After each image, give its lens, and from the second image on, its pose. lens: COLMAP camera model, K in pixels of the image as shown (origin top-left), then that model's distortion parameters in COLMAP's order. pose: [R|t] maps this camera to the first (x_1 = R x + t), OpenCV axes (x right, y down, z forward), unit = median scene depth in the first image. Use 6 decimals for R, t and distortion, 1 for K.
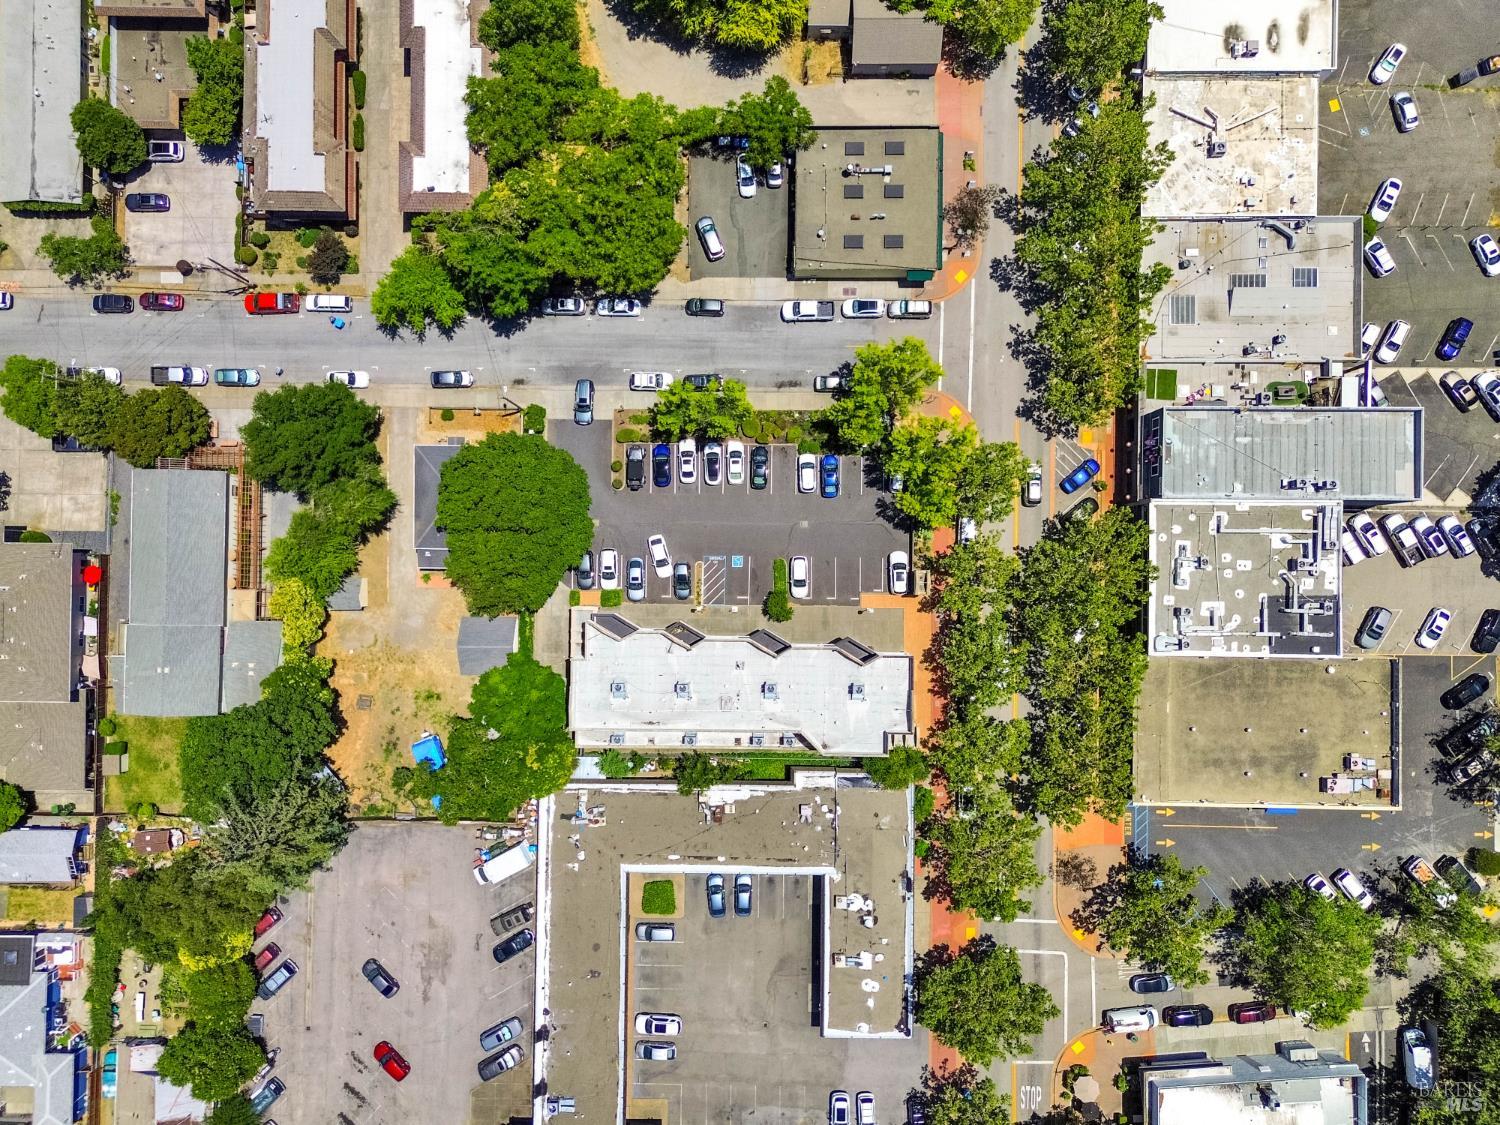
lens RADIAL K [[1080.6, 0, 757.7], [0, 1080.6, 565.8], [0, 0, 1]] dist [0.051273, -0.039328]
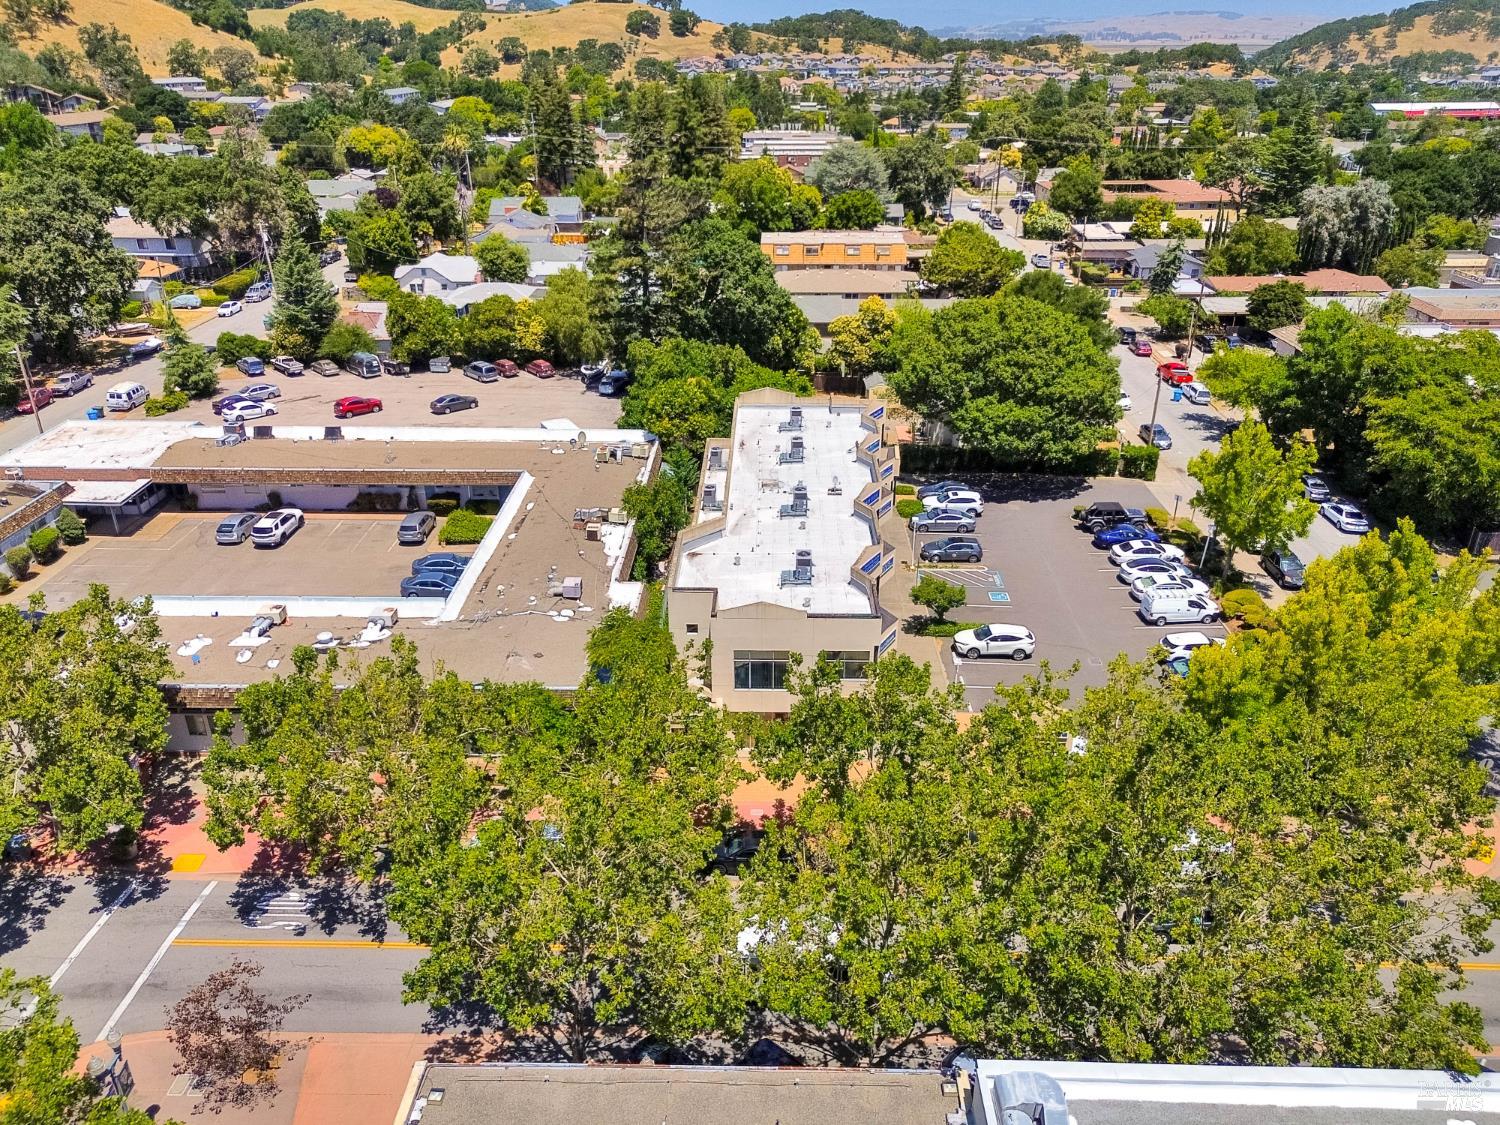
lens RADIAL K [[1080.6, 0, 751.9], [0, 1080.6, 564.2], [0, 0, 1]] dist [0.051273, -0.039328]
pose [[-0.010947, 0.446836, -0.894549, 0.506842], [-0.999836, 0.008017, 0.016240, 0.122465], [0.014429, 0.894580, 0.446675, 0.724190]]
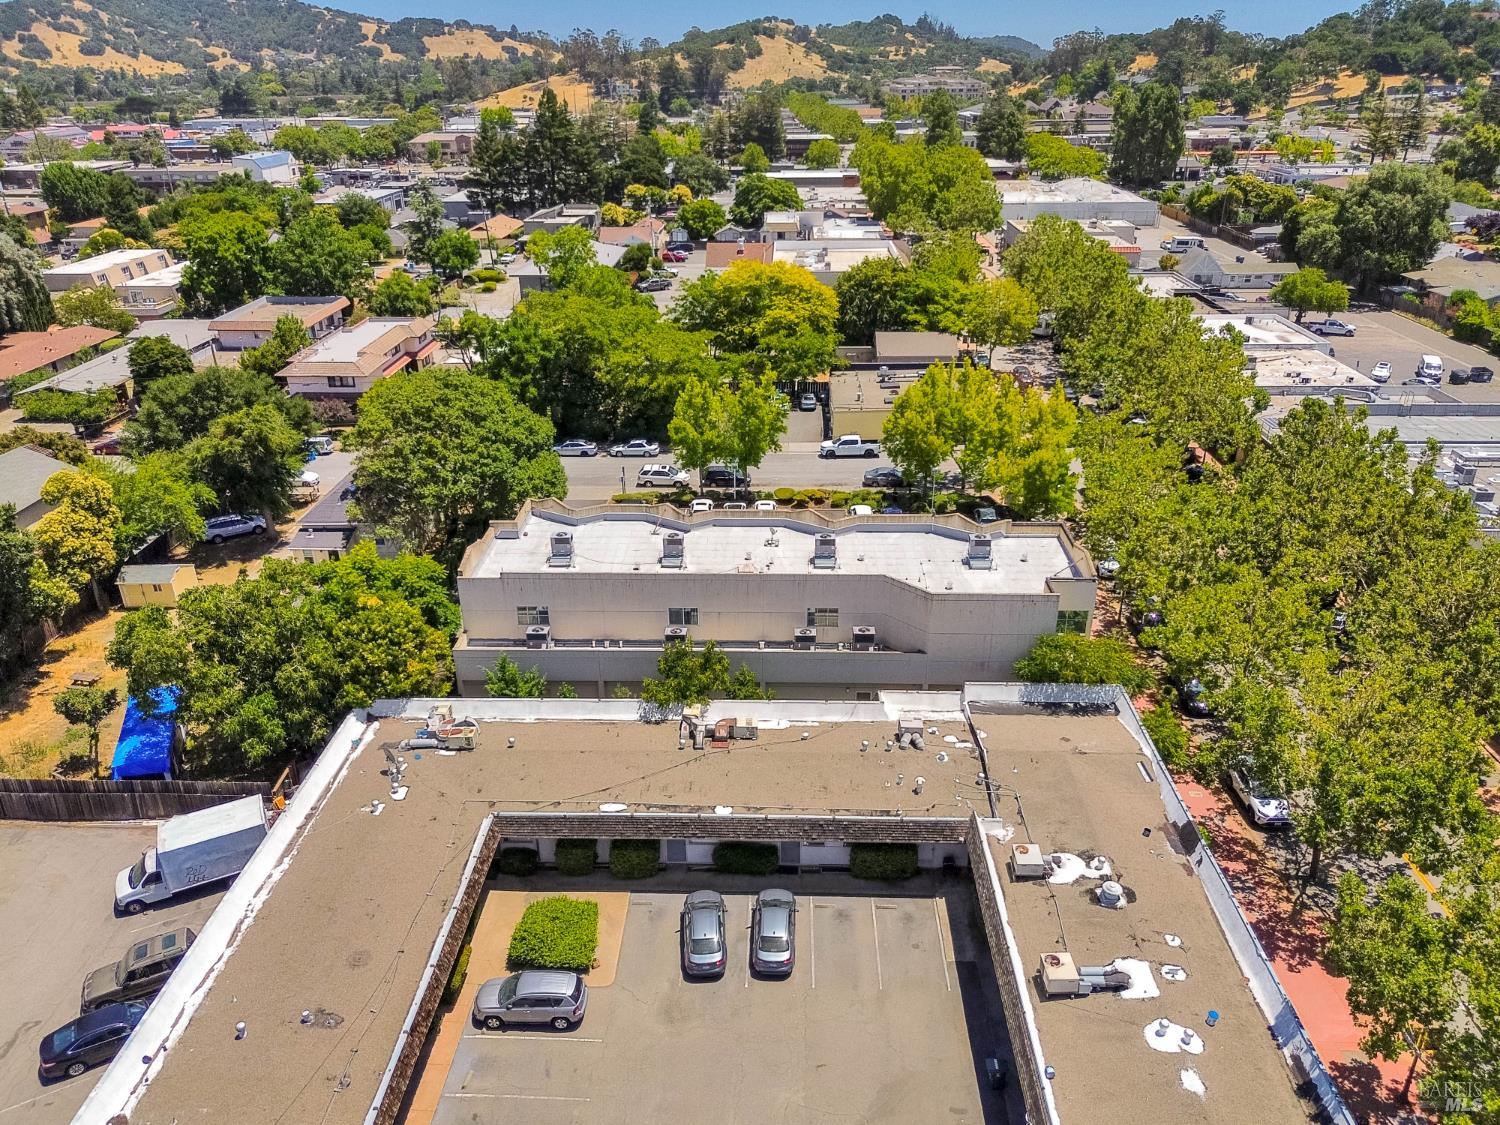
lens RADIAL K [[1080.6, 0, 751.7], [0, 1080.6, 562.4], [0, 0, 1]] dist [0.051273, -0.039328]
pose [[0.999724, 0.015250, -0.017881, -0.015768], [-0.022732, 0.434481, -0.900394, 0.595099], [-0.005962, 0.900552, 0.434707, 0.709585]]
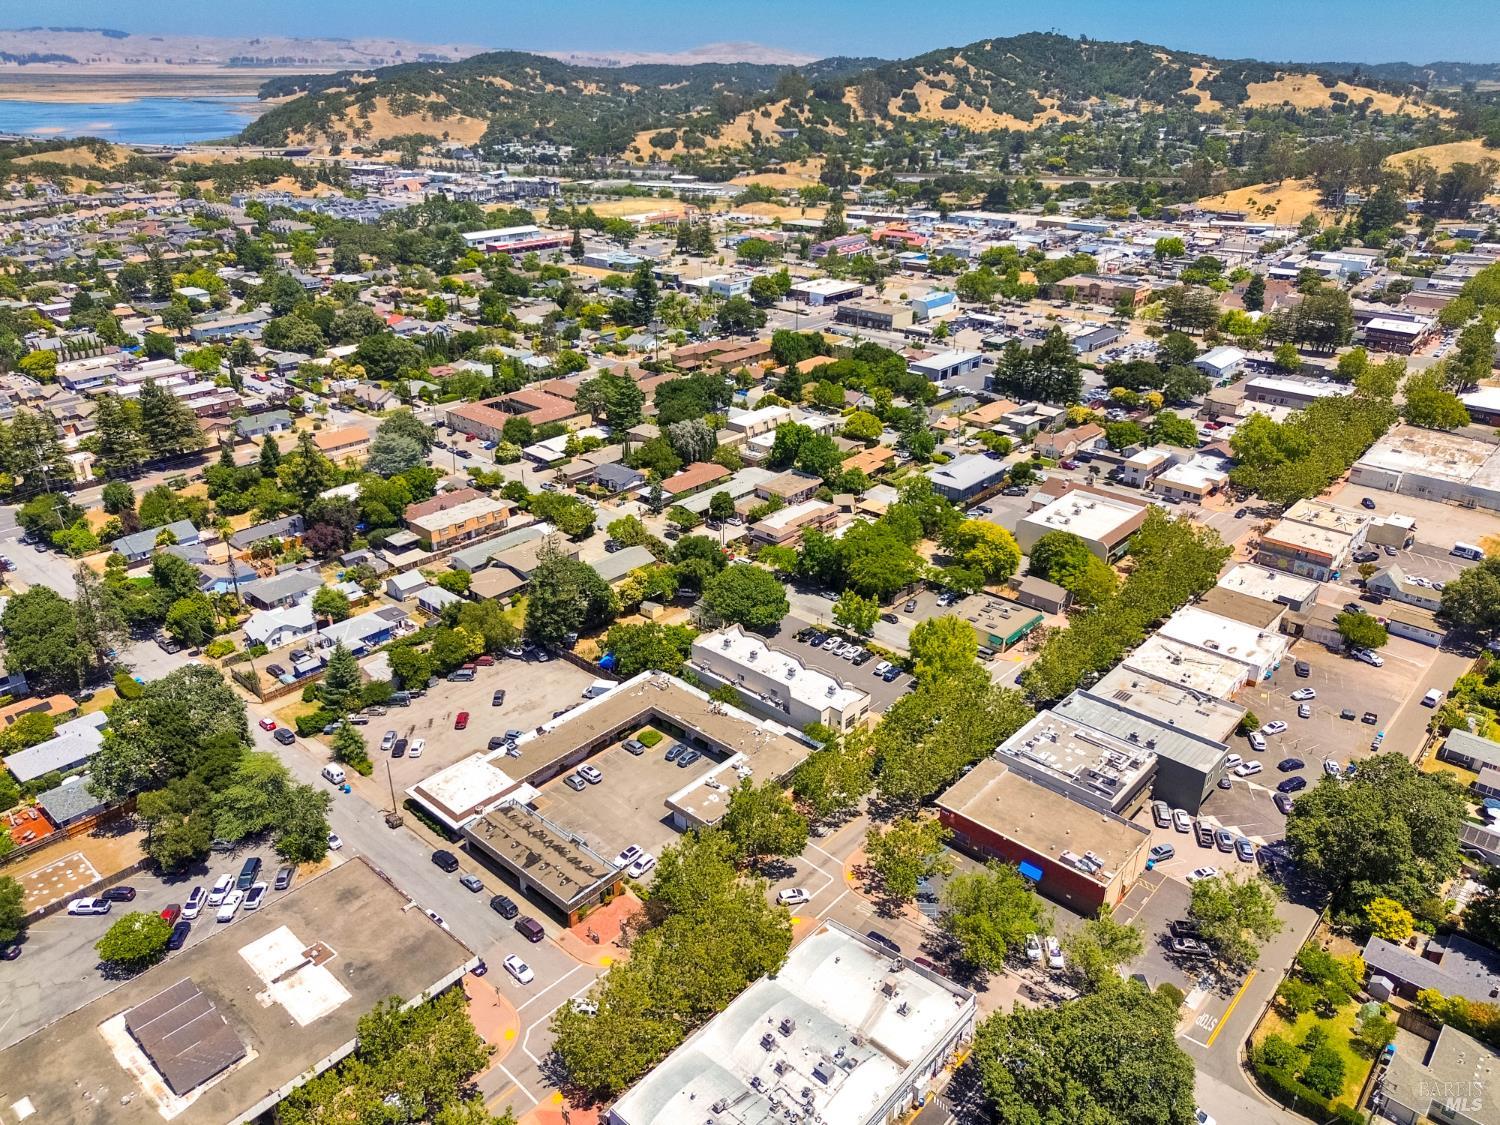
lens RADIAL K [[1080.6, 0, 753.3], [0, 1080.6, 563.4], [0, 0, 1]] dist [0.051273, -0.039328]
pose [[0.751634, 0.294739, -0.590064, 0.873369], [-0.659565, 0.329628, -0.675515, 1.182211], [-0.004599, 0.896925, 0.442159, 0.076269]]
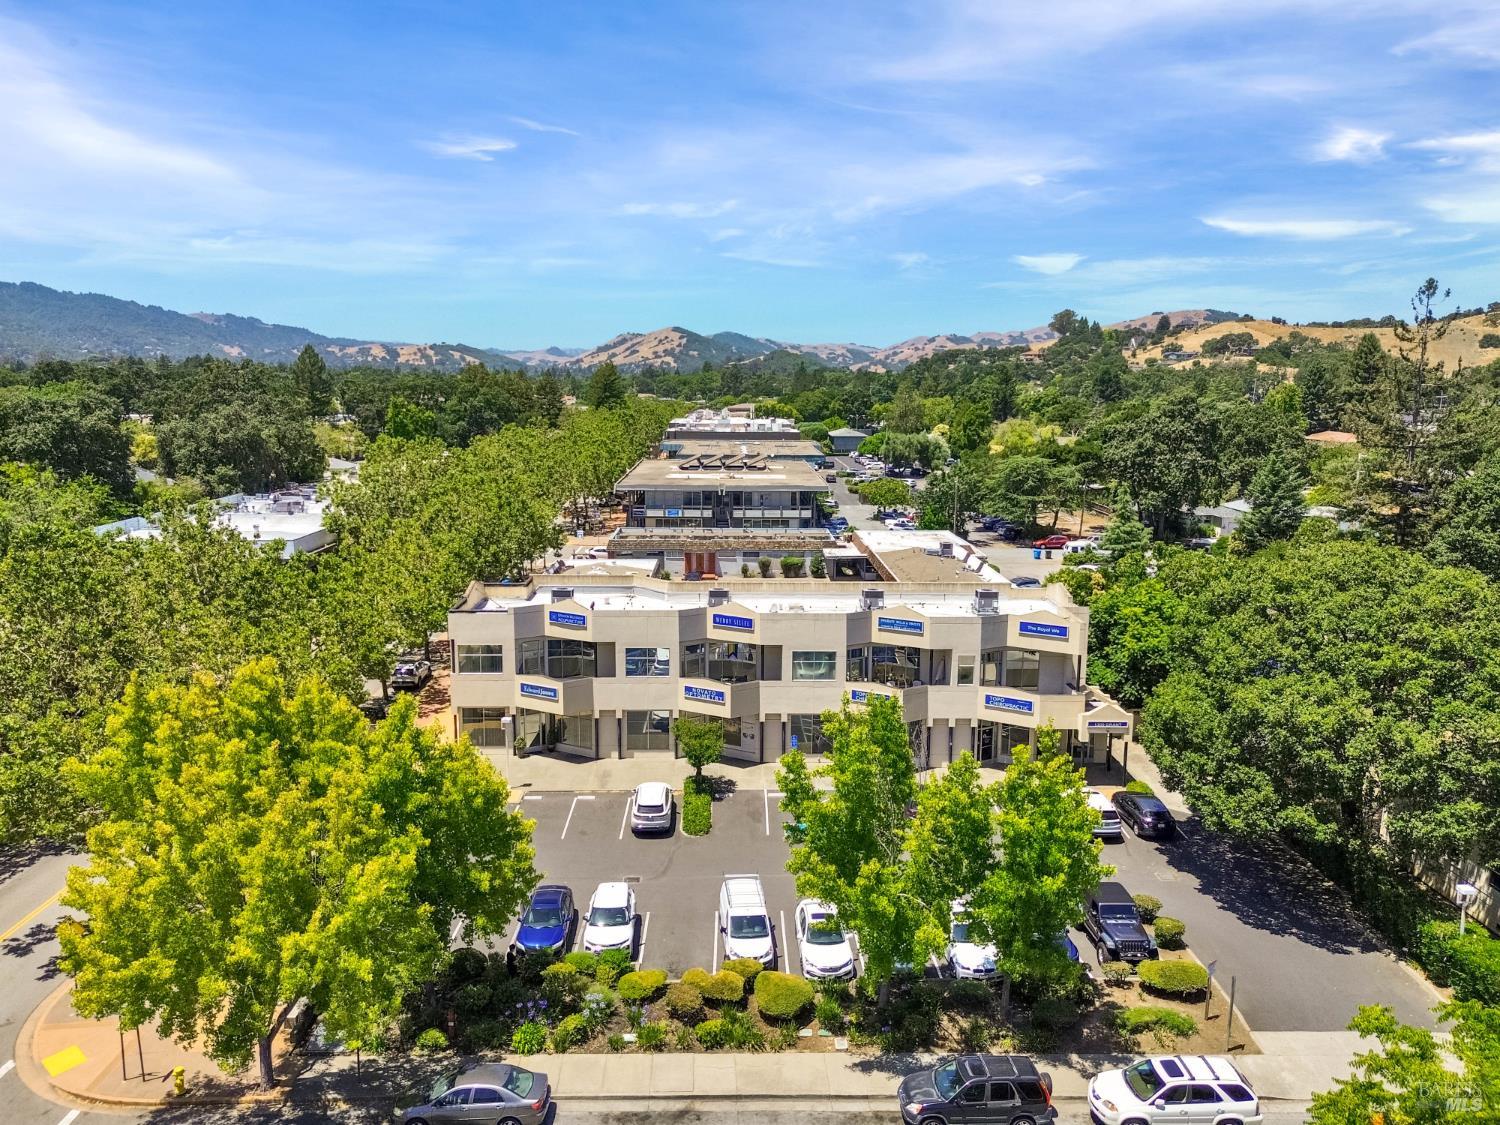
lens RADIAL K [[1080.6, 0, 756.8], [0, 1080.6, 556.0], [0, 0, 1]] dist [0.051273, -0.039328]
pose [[-0.999361, 0.013174, -0.033233, 0.010004], [-0.034814, -0.147465, 0.988454, -0.413975], [0.008121, 0.988980, 0.147829, 0.835875]]
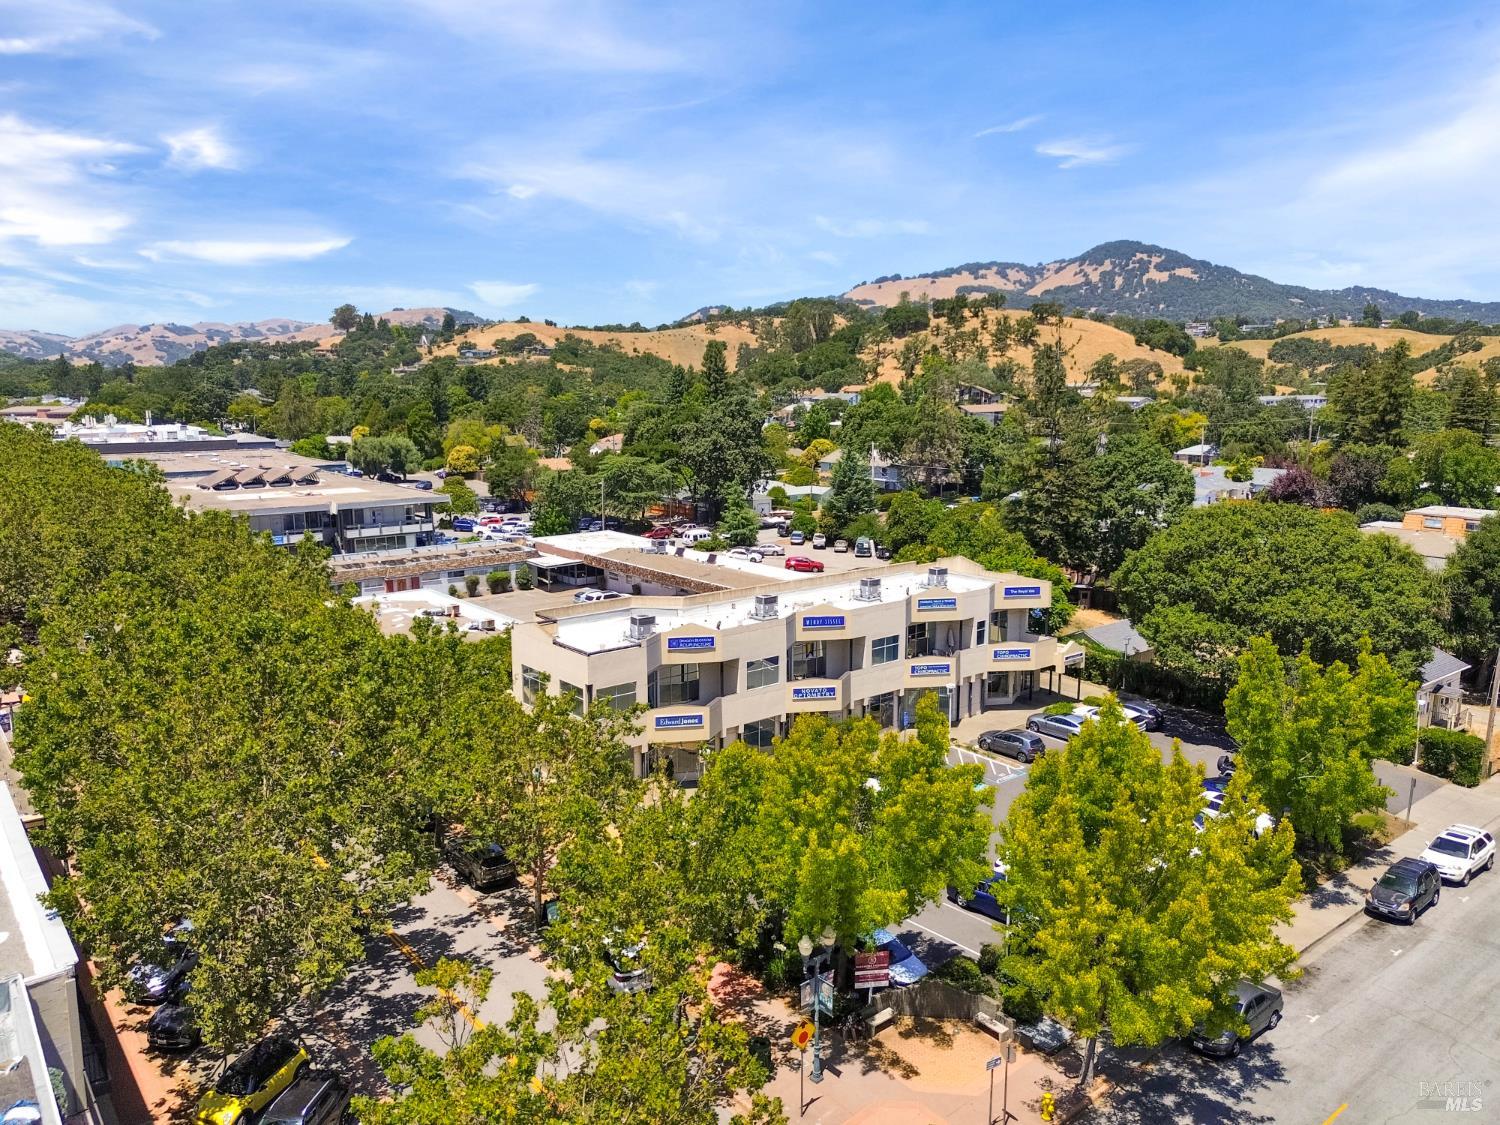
lens RADIAL K [[1080.6, 0, 755.8], [0, 1080.6, 556.6], [0, 0, 1]] dist [0.051273, -0.039328]
pose [[-0.764903, 0.117355, -0.633365, 0.363571], [-0.643900, -0.112140, 0.756847, -0.305761], [0.017795, 0.986738, 0.161341, 0.820895]]
